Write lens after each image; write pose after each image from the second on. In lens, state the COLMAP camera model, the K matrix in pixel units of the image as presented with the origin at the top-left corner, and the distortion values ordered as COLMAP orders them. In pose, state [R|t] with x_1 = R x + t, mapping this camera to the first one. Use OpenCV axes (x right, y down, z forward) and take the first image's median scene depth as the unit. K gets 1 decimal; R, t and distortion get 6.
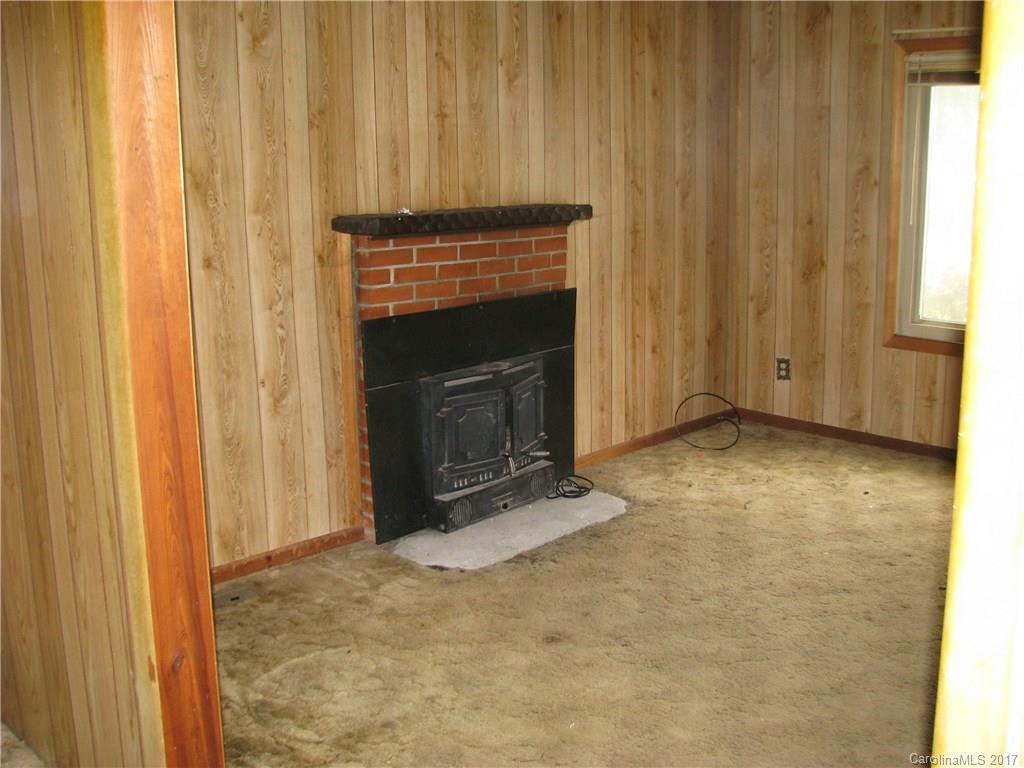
lens RADIAL K [[1073.1, 0, 505.9], [0, 1073.1, 382.3], [0, 0, 1]] dist [-0.140055, 0.000000]
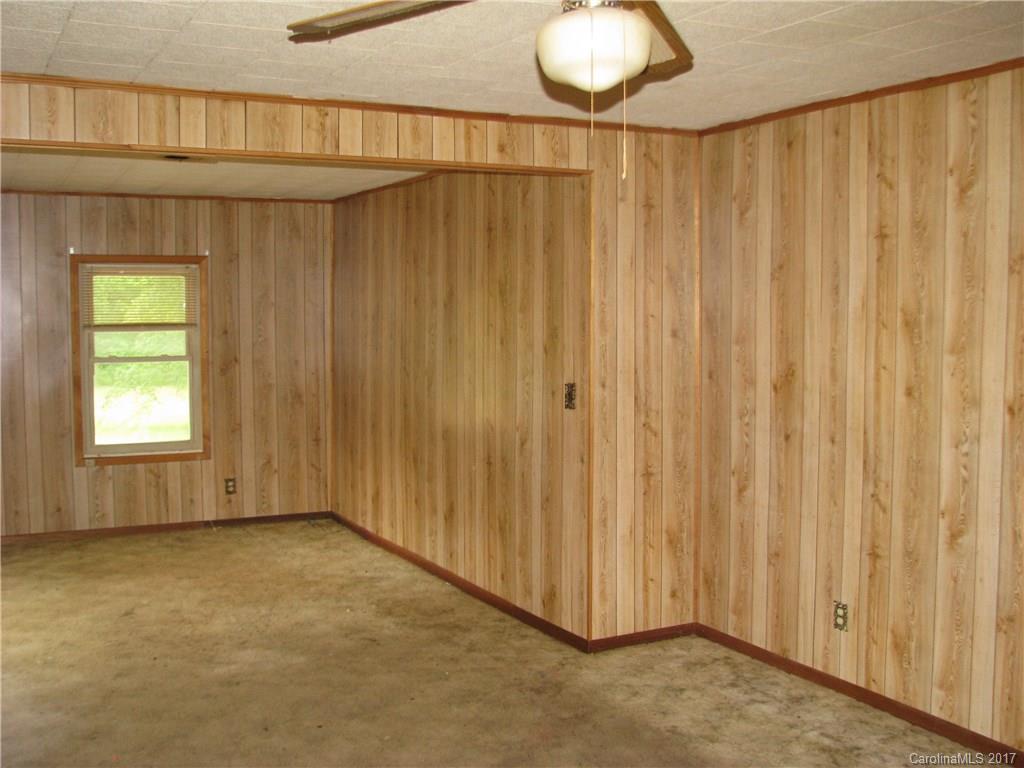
lens RADIAL K [[1073.1, 0, 505.5], [0, 1073.1, 383.4], [0, 0, 1]] dist [-0.140055, 0.000000]
pose [[-0.246527, 0.107389, -0.963168, 0.874410], [-0.192046, 0.968720, 0.157163, -0.208361], [0.949917, 0.223717, -0.218192, 0.809417]]
